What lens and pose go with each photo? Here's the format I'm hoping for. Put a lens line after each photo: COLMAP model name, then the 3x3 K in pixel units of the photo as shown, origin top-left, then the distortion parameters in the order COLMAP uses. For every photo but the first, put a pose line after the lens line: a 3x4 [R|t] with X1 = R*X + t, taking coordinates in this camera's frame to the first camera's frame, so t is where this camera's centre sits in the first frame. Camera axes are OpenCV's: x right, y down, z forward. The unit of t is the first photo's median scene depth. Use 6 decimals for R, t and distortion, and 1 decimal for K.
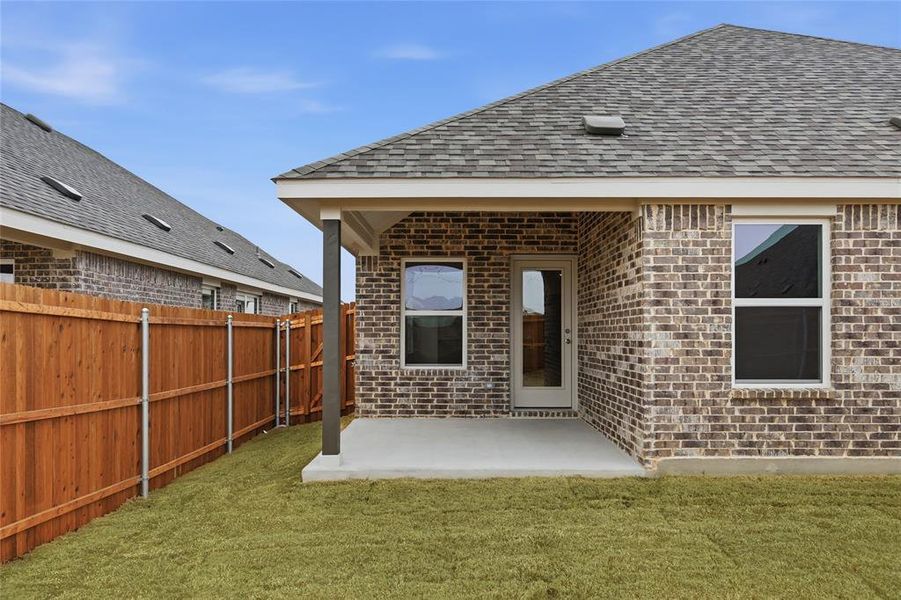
lens RADIAL K [[679.4, 0, 451.0], [0, 679.4, 325.1], [0, 0, 1]] dist [0.002445, -0.002983]
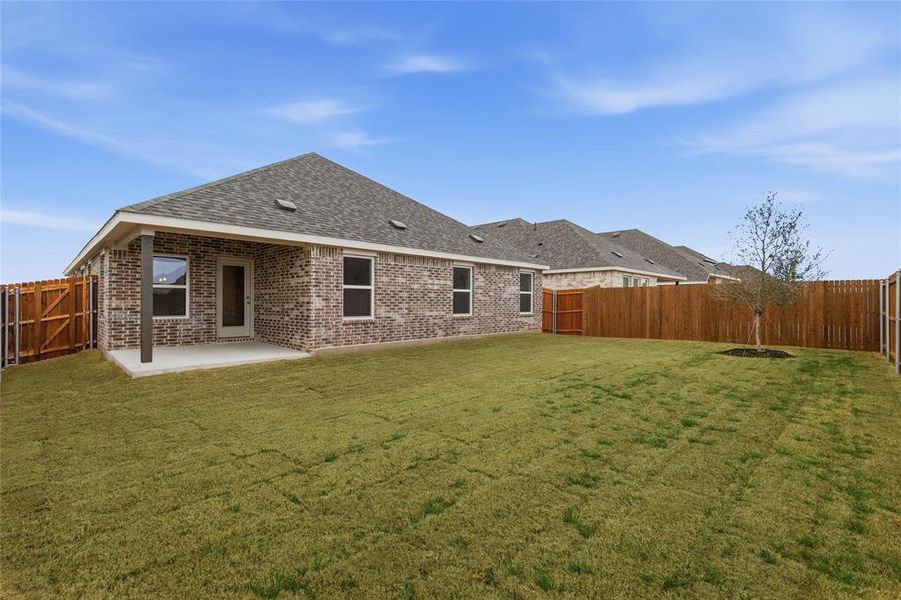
lens RADIAL K [[392.0, 0, 450.6], [0, 392.0, 300.0], [0, 0, 1]] dist [-0.000923, 0.000274]
pose [[0.695721, 0.005169, 0.718294, -0.366869], [-0.012694, 0.999906, 0.005099, 0.004474], [-0.718200, -0.012665, 0.695721, -0.328349]]
